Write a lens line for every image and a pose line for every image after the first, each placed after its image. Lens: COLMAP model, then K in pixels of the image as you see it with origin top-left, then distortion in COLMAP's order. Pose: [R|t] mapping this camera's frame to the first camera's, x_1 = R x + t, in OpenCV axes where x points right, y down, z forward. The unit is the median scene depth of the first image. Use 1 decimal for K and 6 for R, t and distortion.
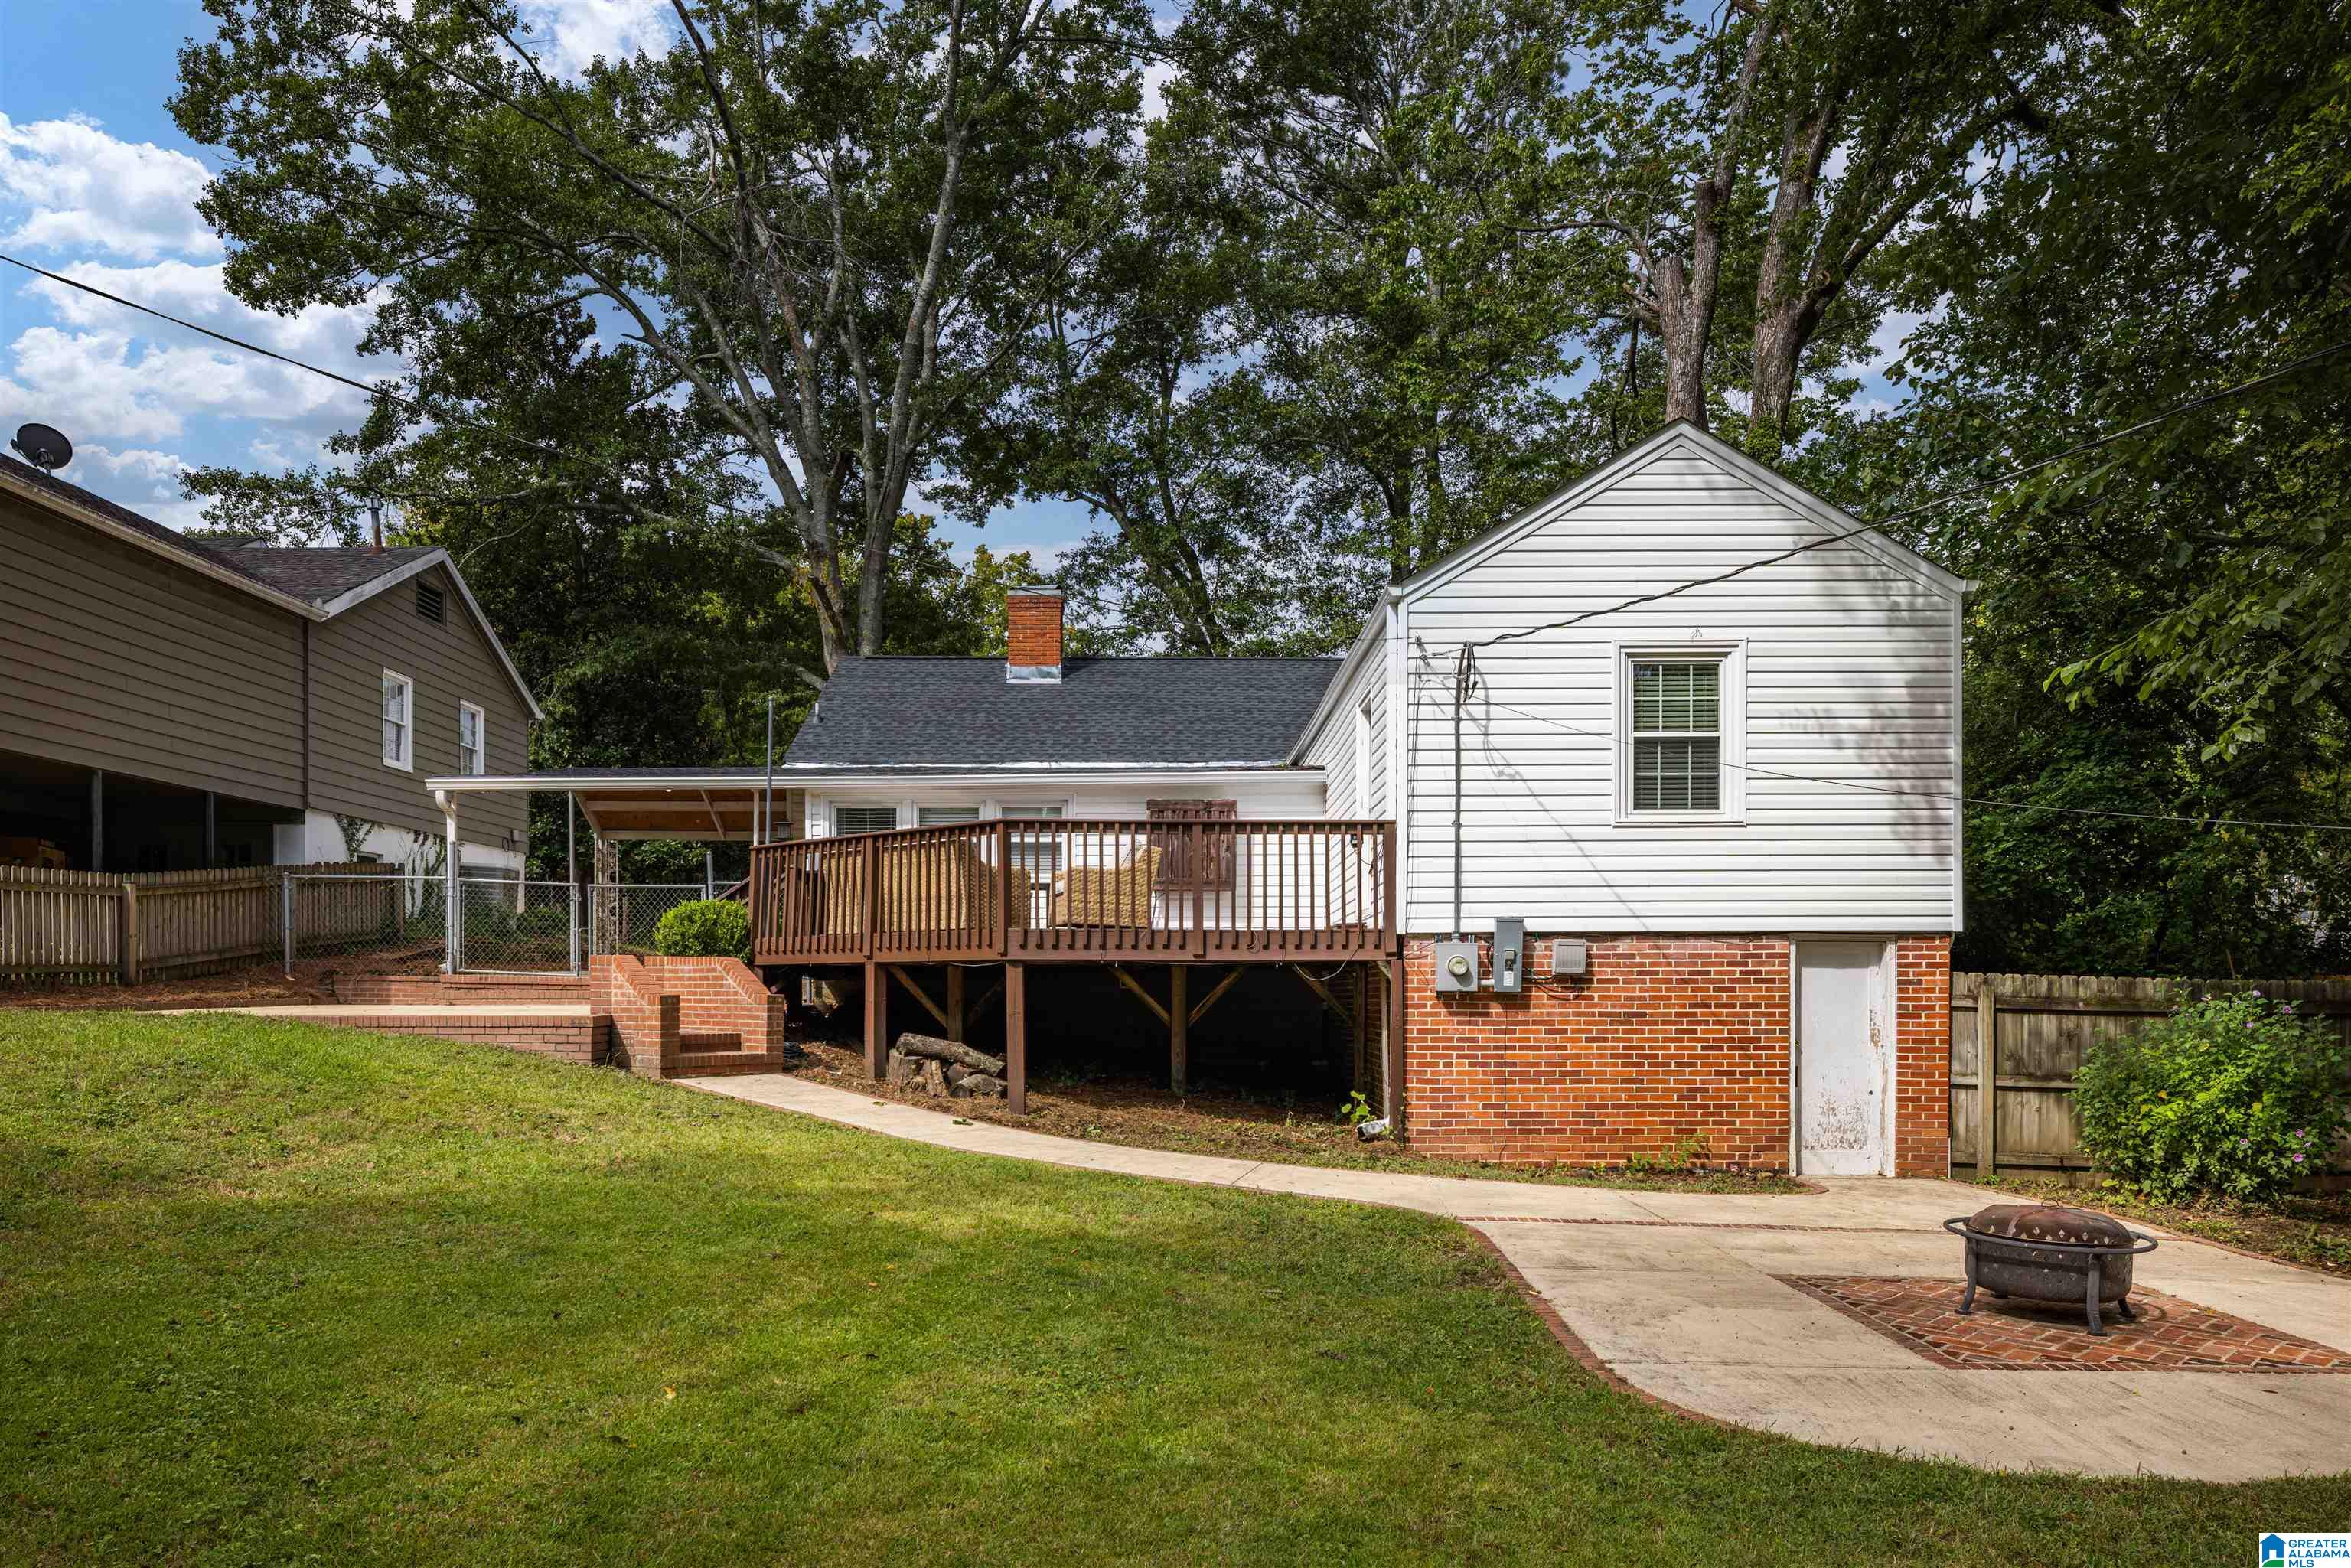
lens RADIAL K [[1567.3, 0, 1169.5], [0, 1567.3, 1022.0], [0, 0, 1]] dist [0.002905, -0.003551]
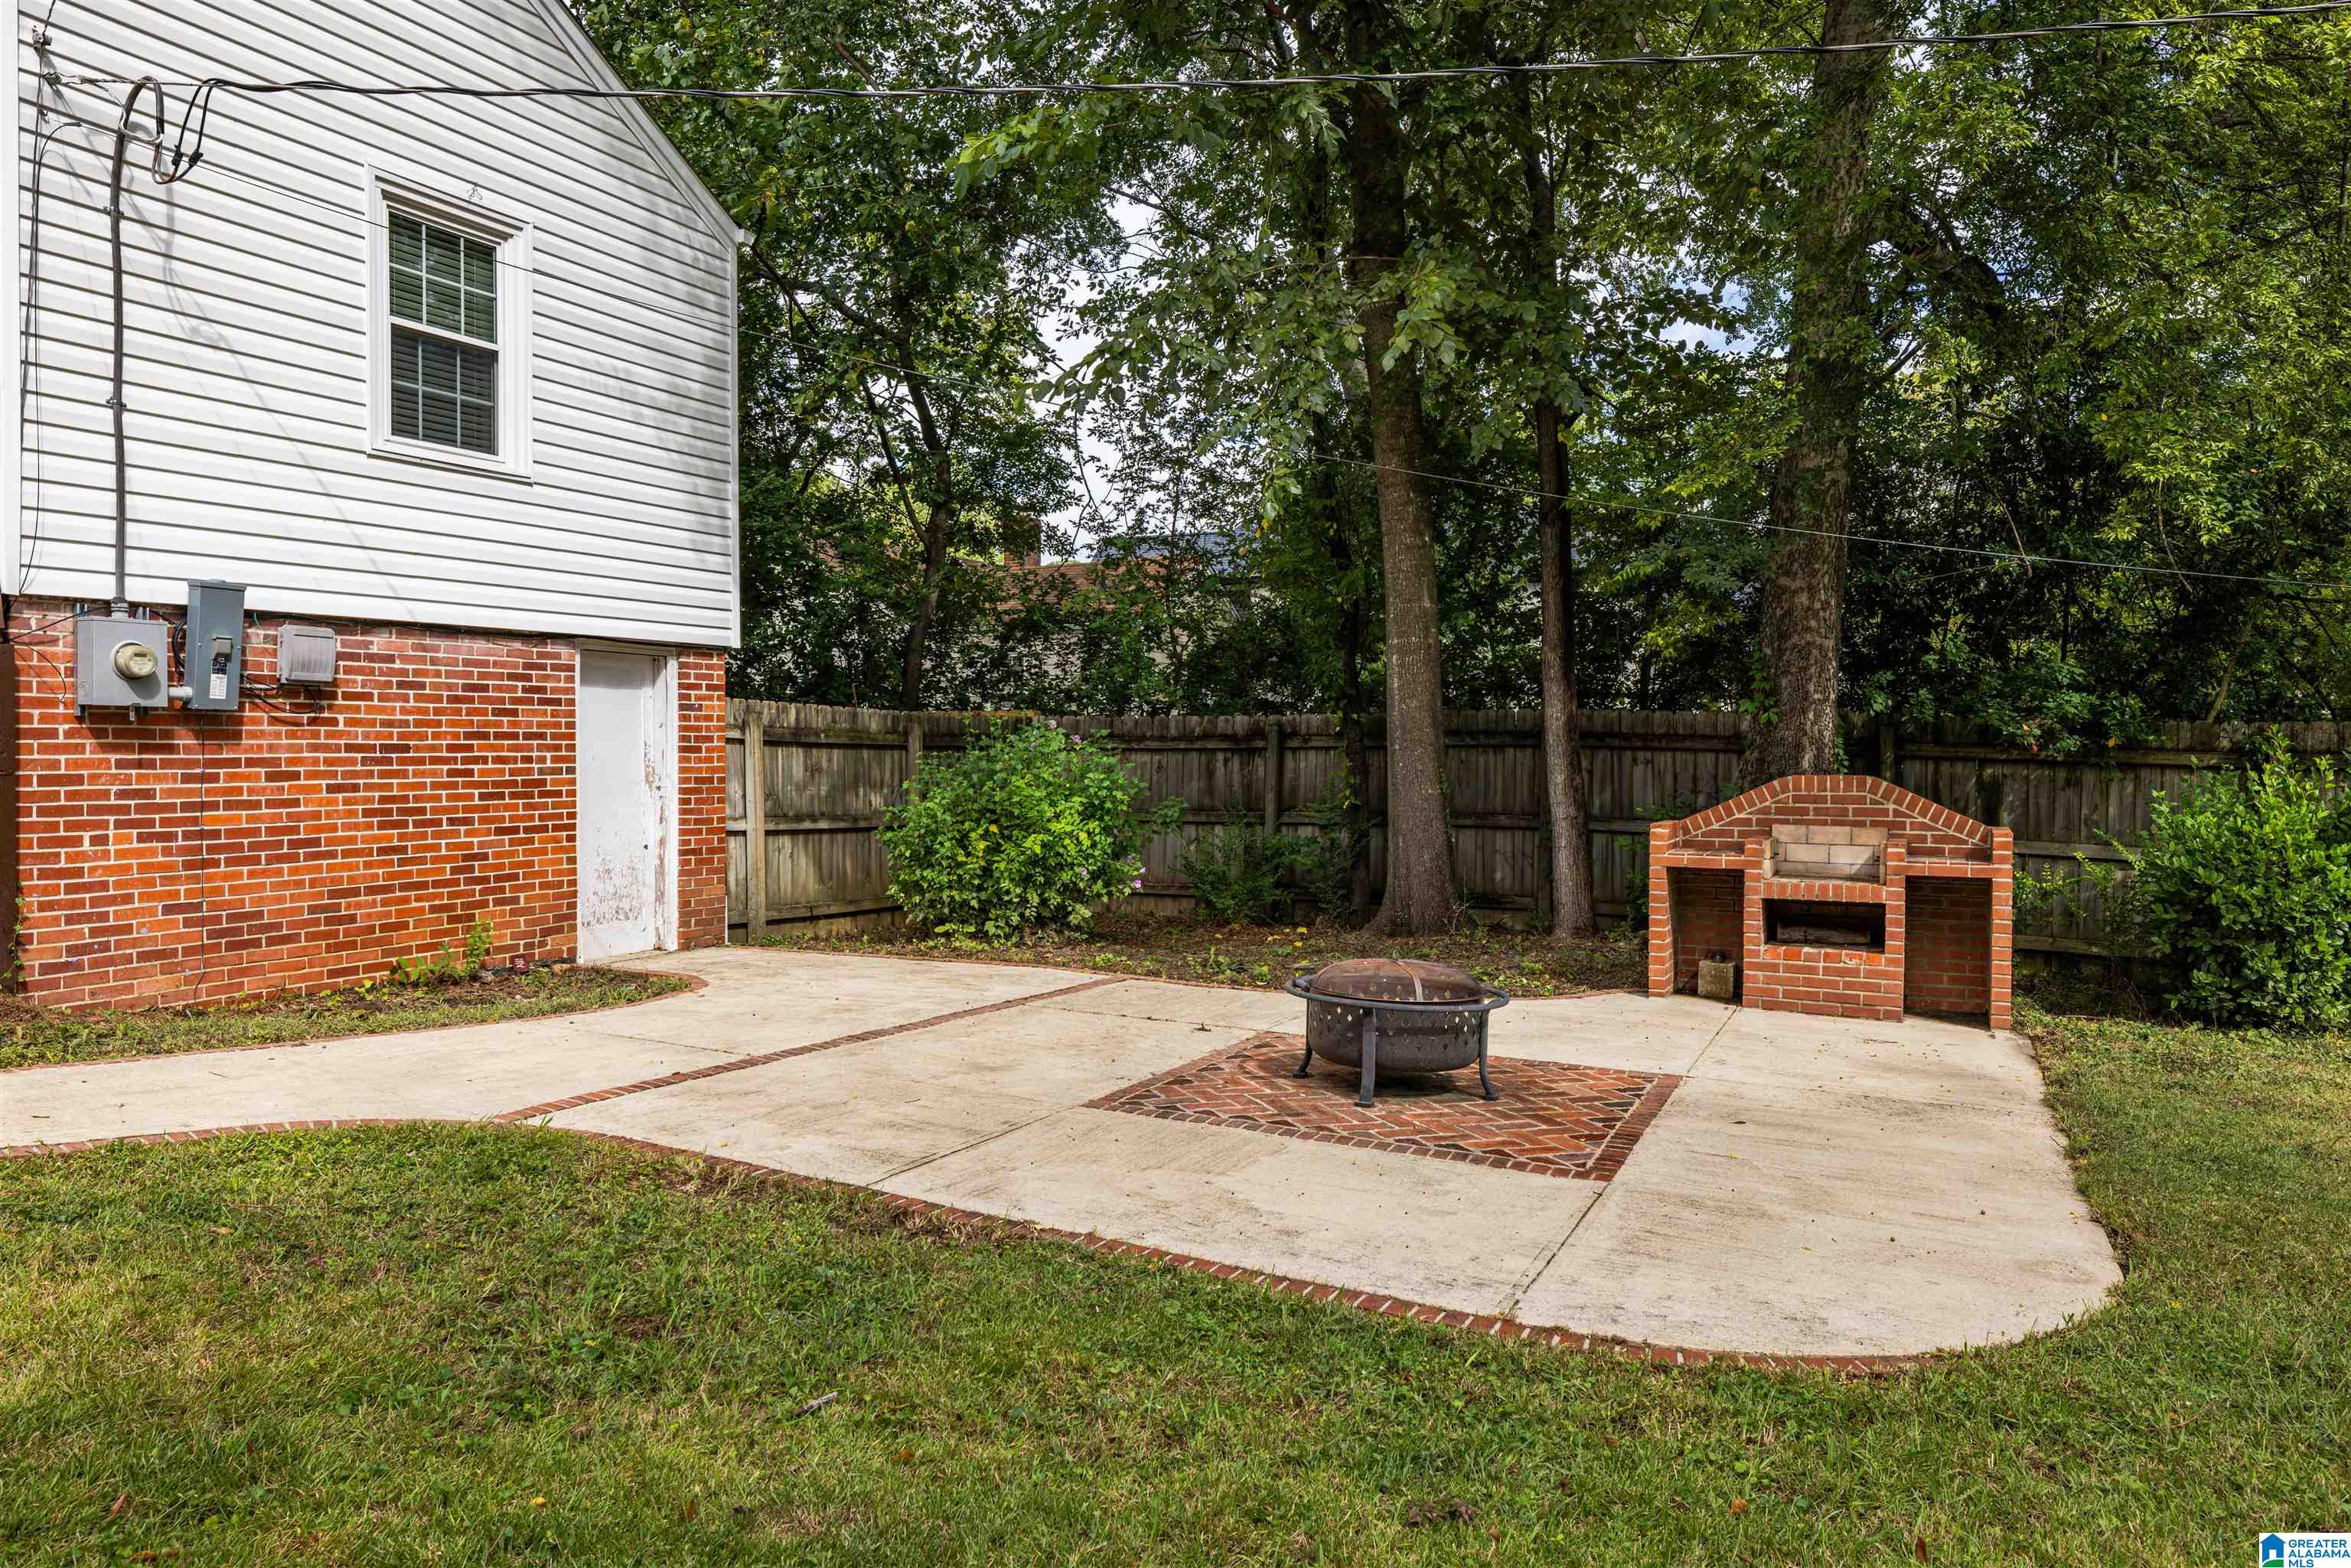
lens RADIAL K [[1568.8, 0, 1127.9], [0, 1568.8, 776.1], [0, 0, 1]] dist [-0.002746, 0.000810]
pose [[0.456421, -0.017934, 0.889583, -0.146701], [0.016482, 0.999796, 0.011700, 0.004253], [-0.889611, 0.009322, 0.456623, 0.427966]]
